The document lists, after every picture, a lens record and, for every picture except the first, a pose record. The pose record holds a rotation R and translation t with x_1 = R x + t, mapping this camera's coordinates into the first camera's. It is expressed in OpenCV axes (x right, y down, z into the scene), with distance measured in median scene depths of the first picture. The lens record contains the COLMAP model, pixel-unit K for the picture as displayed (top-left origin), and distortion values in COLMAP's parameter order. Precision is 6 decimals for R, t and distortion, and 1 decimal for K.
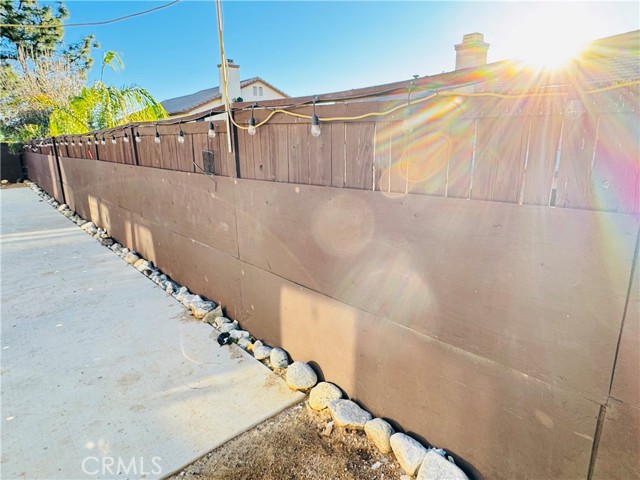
lens RADIAL K [[385.9, 0, 319.7], [0, 385.9, 241.0], [0, 0, 1]] dist [-0.003935, 0.002412]
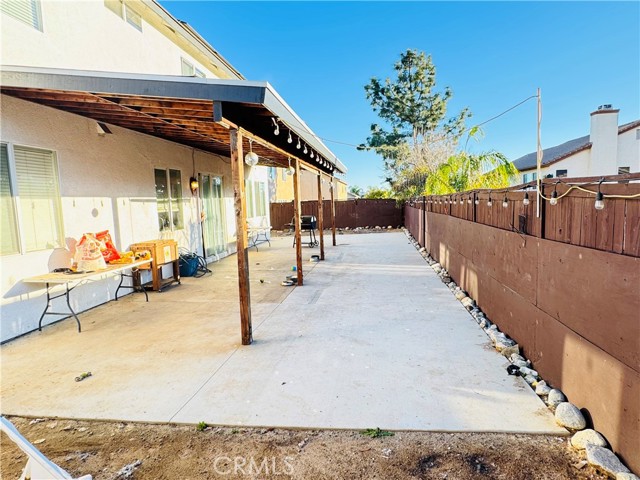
lens RADIAL K [[385.9, 0, 320.0], [0, 385.9, 242.3], [0, 0, 1]] dist [-0.003935, 0.002412]
pose [[0.651912, 0.072158, -0.754854, 0.194104], [-0.165571, 0.984988, -0.048834, 0.017828], [0.739998, 0.156817, 0.654073, -0.236161]]
